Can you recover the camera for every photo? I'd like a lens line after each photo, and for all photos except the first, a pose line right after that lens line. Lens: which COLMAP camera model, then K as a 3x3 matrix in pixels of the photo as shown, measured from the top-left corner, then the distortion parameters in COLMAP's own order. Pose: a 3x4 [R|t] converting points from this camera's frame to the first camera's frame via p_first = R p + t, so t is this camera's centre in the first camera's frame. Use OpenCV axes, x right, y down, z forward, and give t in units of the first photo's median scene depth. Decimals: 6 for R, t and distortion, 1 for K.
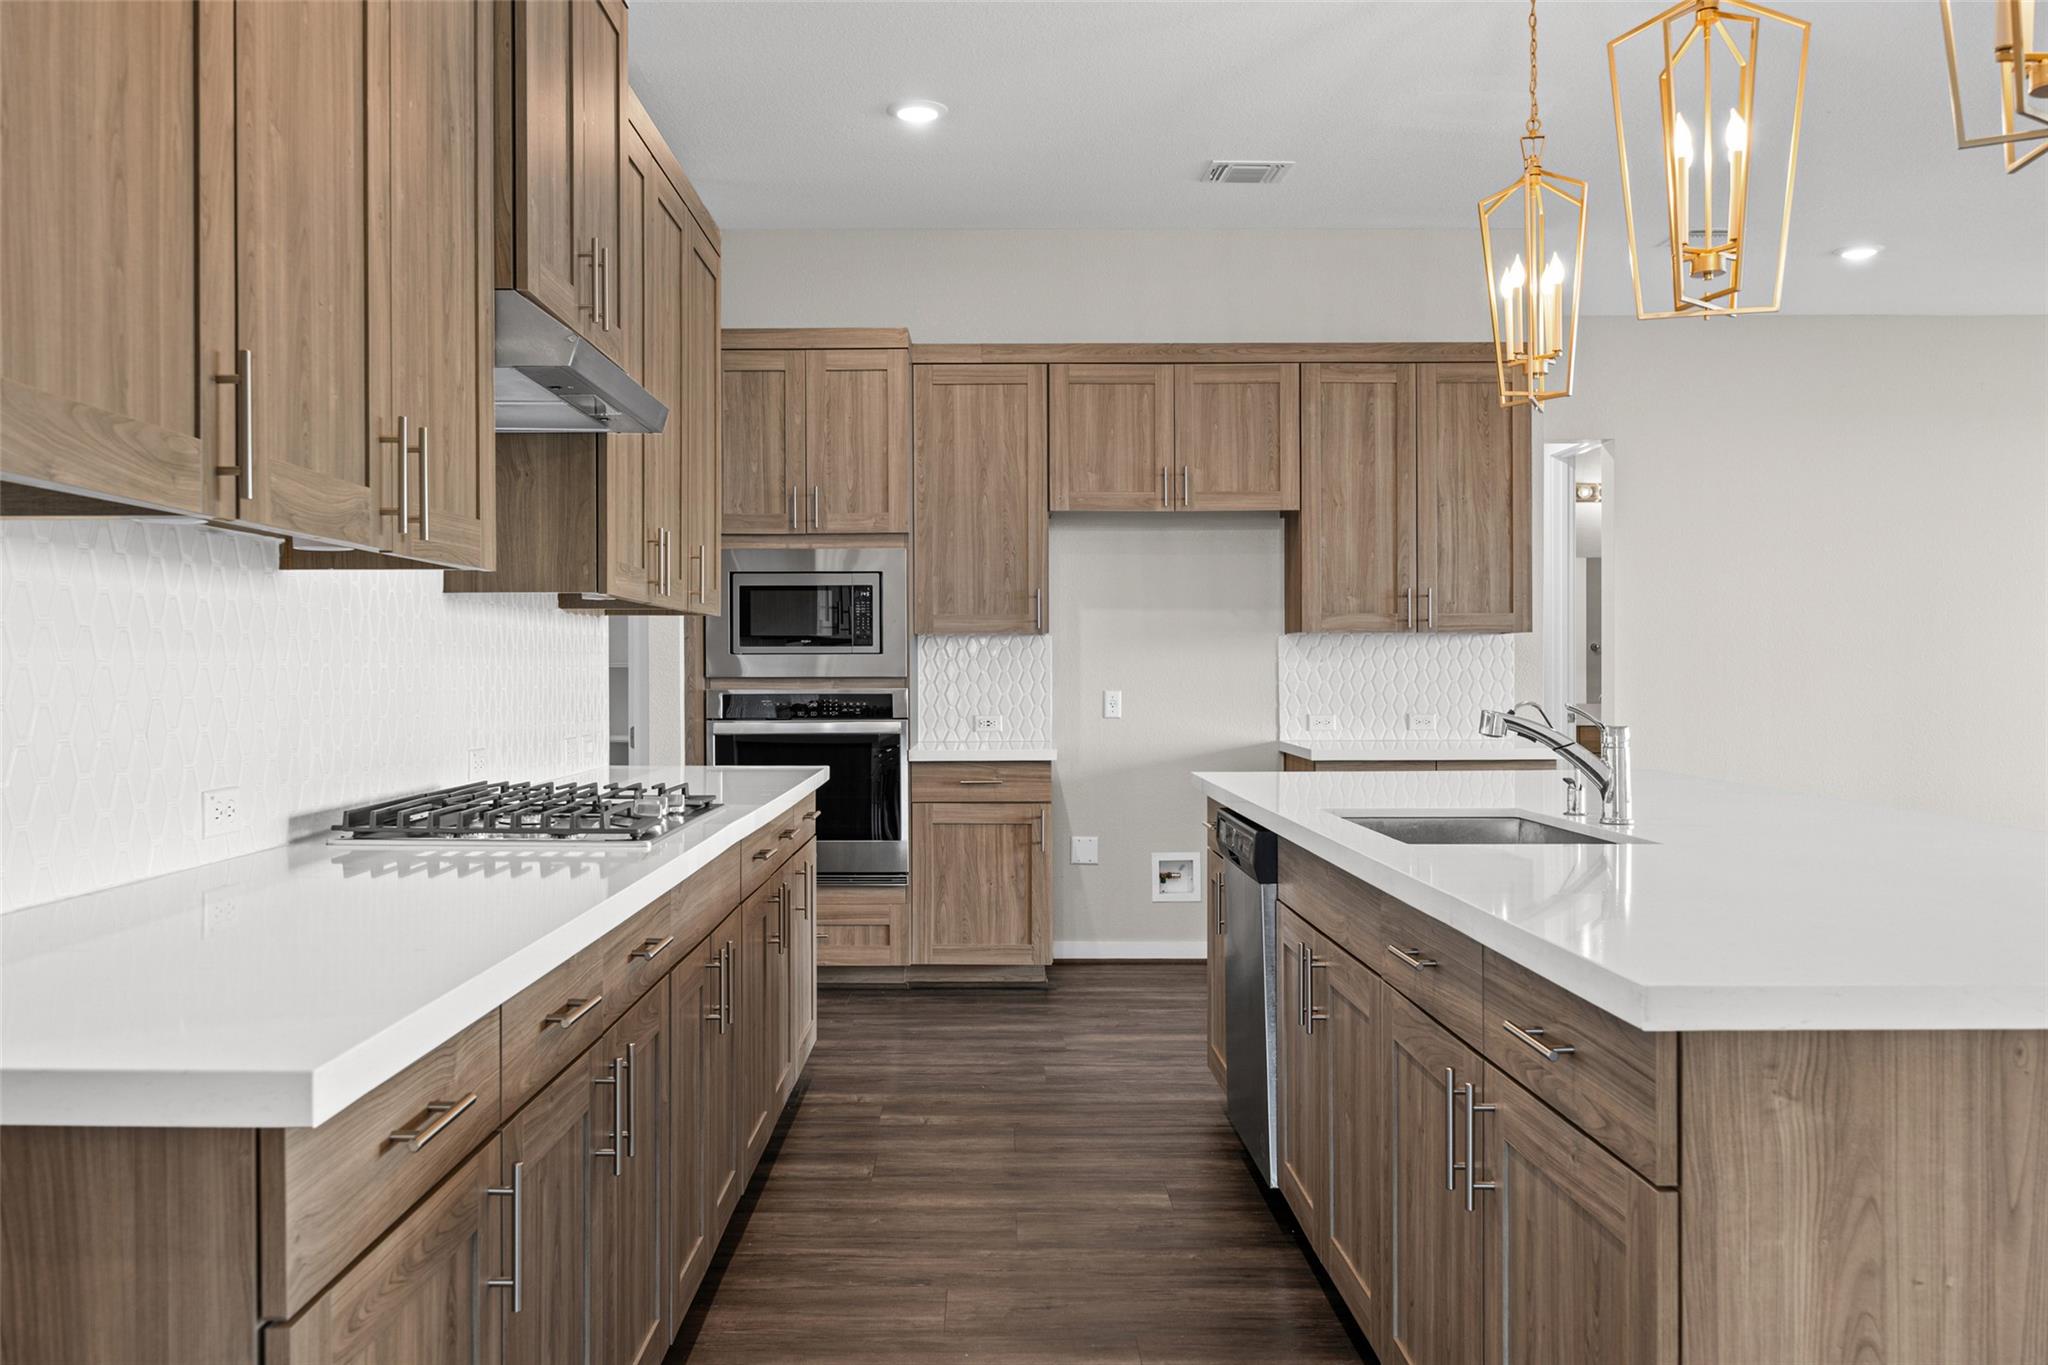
lens RADIAL K [[1634.3, 0, 1020.6], [0, 1634.3, 679.0], [0, 0, 1]] dist [-0.004321, -0.003256]
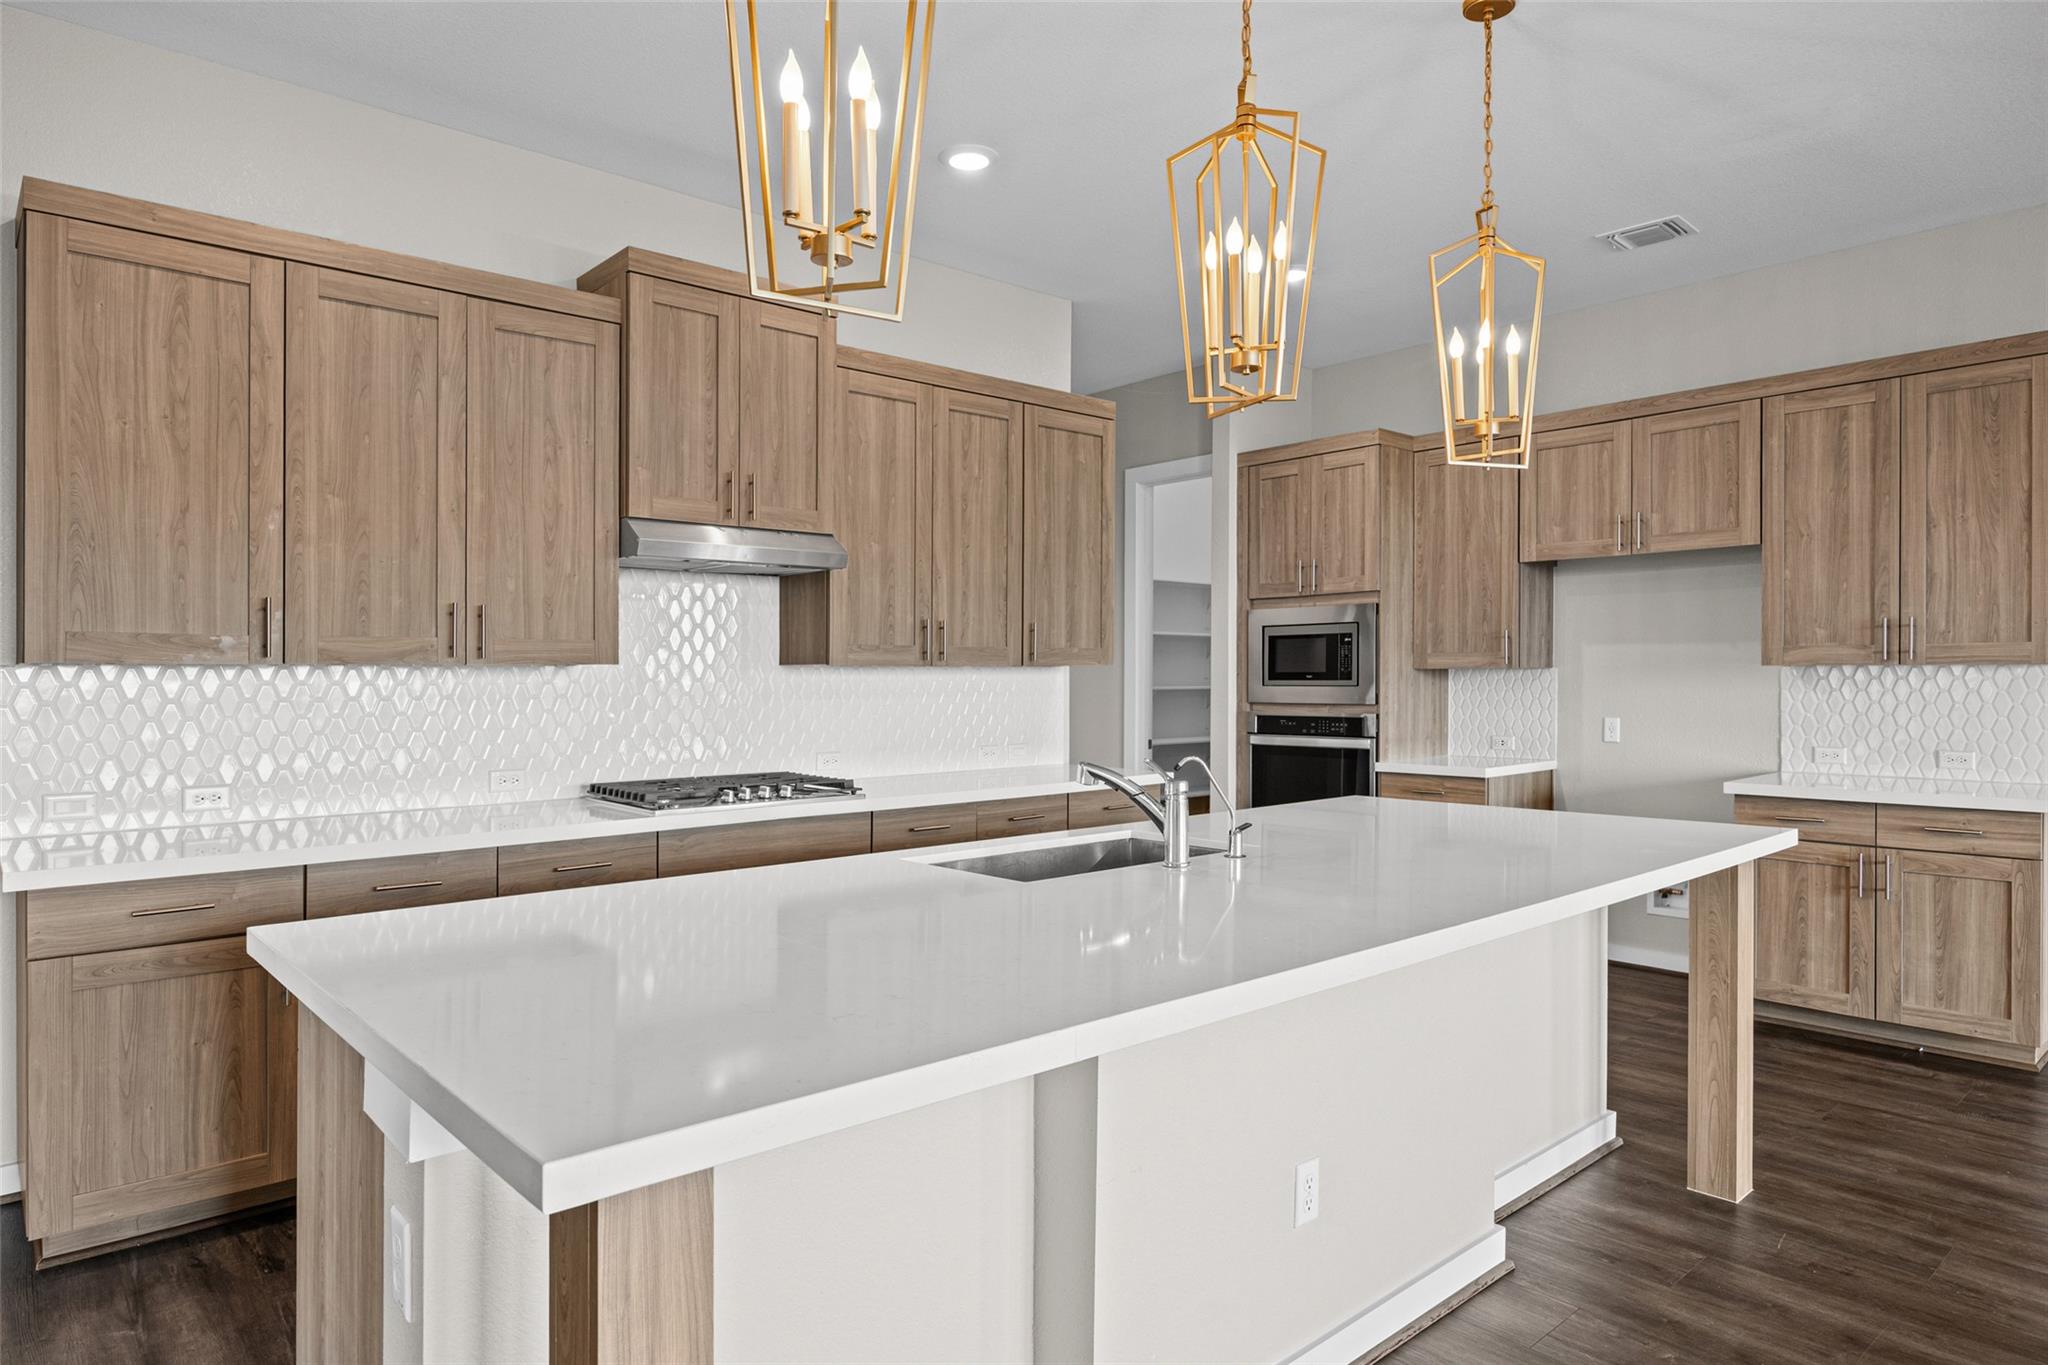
lens RADIAL K [[1213.3, 0, 1020.6], [0, 1213.3, 685.6], [0, 0, 1]] dist [-0.008982, 0.000444]
pose [[0.663670, 0.004335, -0.748013, 0.425960], [-0.000371, 0.999985, 0.005466, -0.020038], [0.748025, -0.003350, 0.663662, 0.163373]]
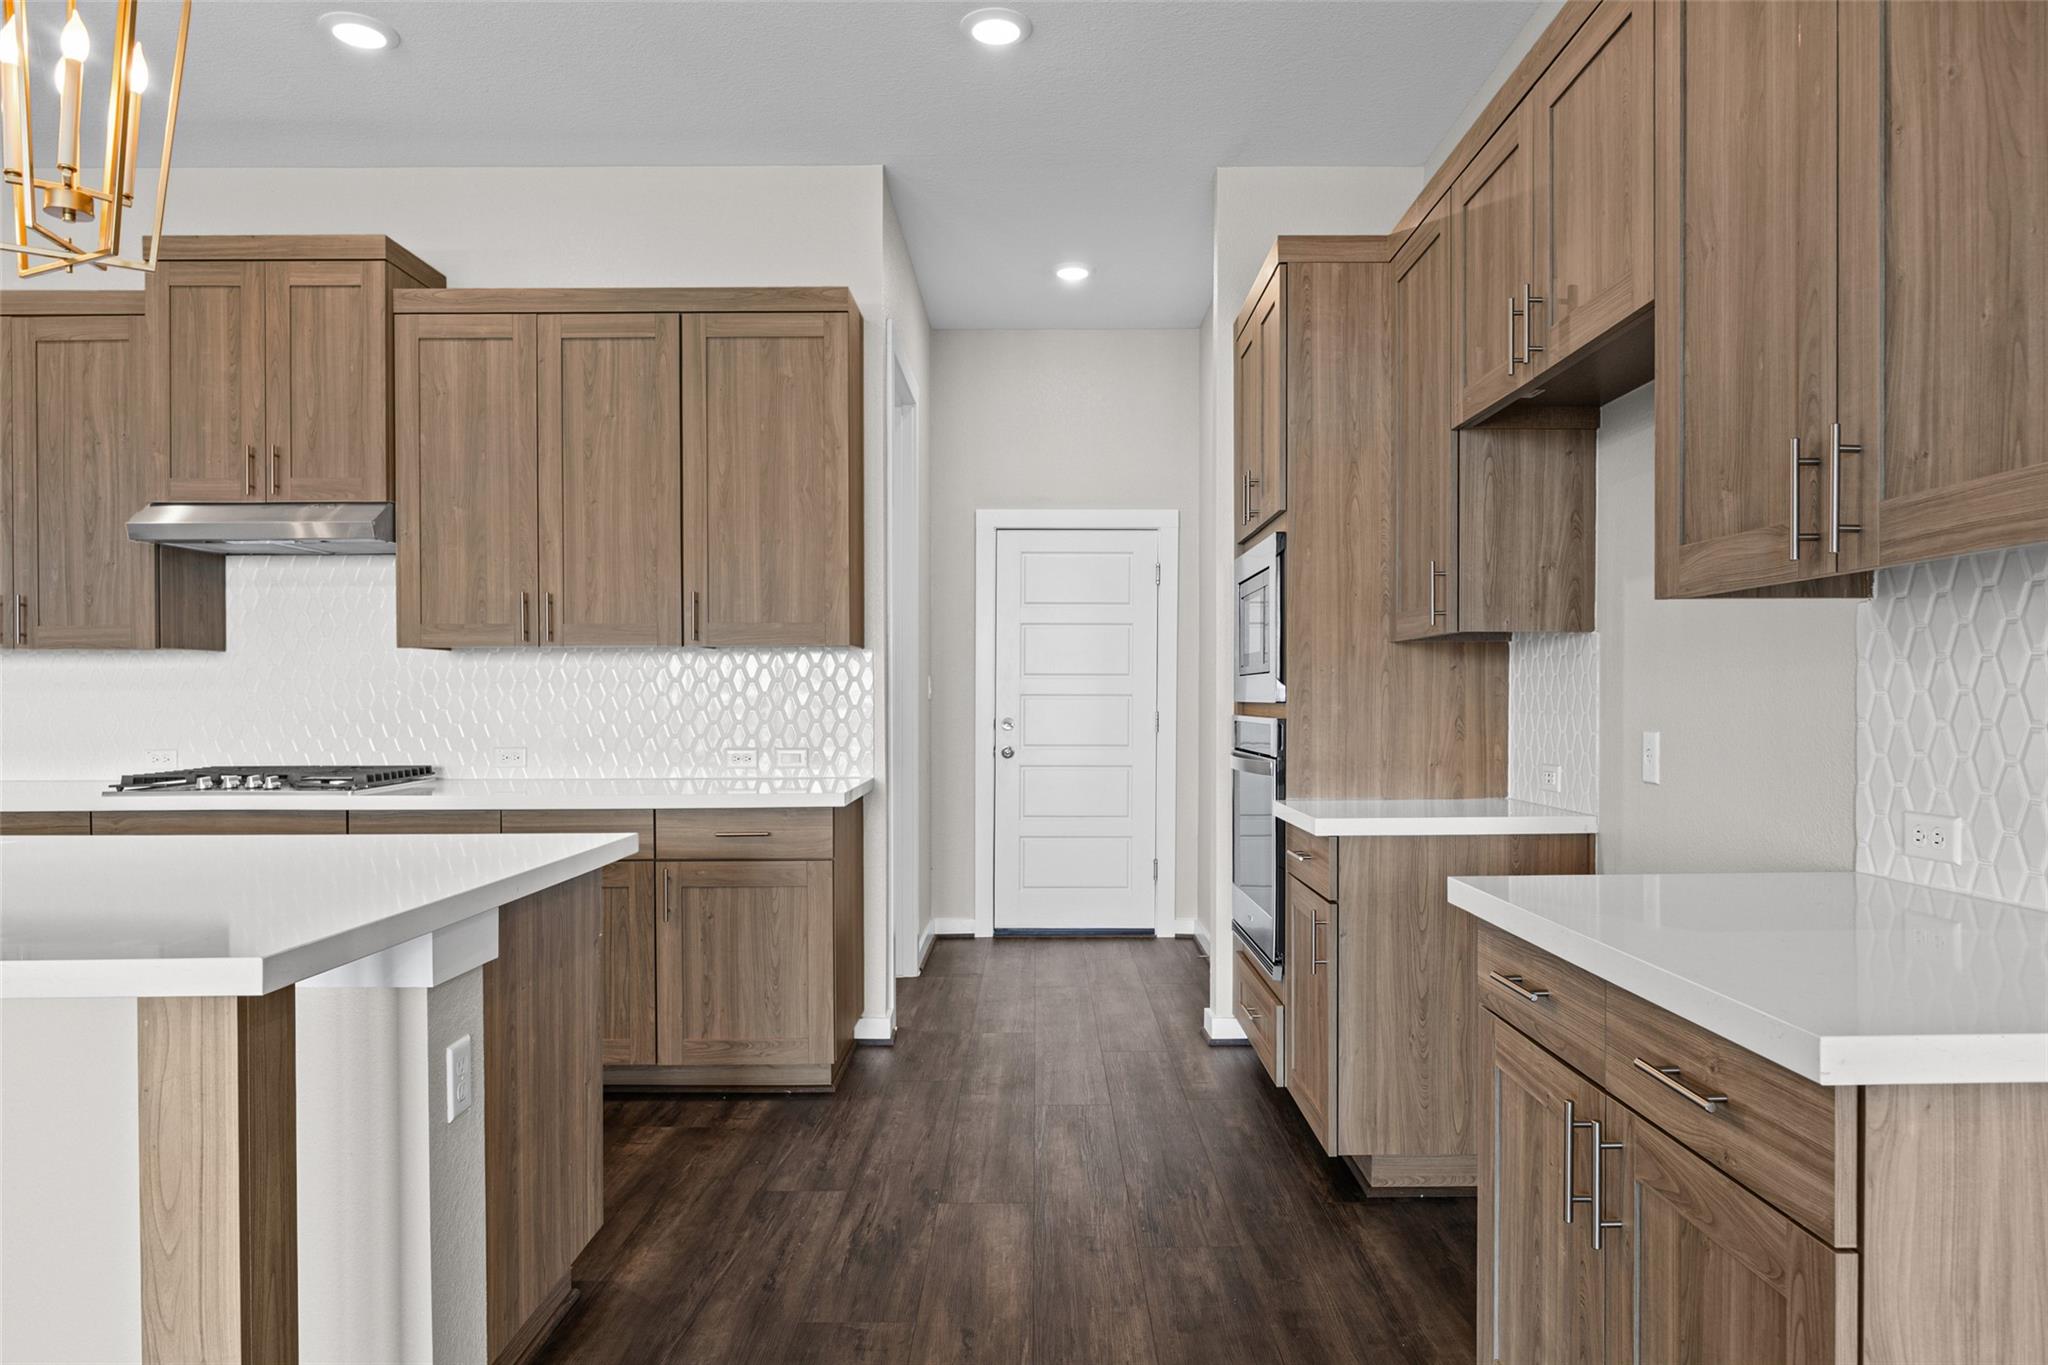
lens RADIAL K [[1264.7, 0, 1041.1], [0, 1264.7, 704.2], [0, 0, 1]] dist [-0.004345, 0.000171]
pose [[0.005205, 0.007854, -0.999956, 0.484828], [-0.001111, 0.999969, 0.007848, -0.004806], [0.999986, 0.001070, 0.005214, 0.845703]]
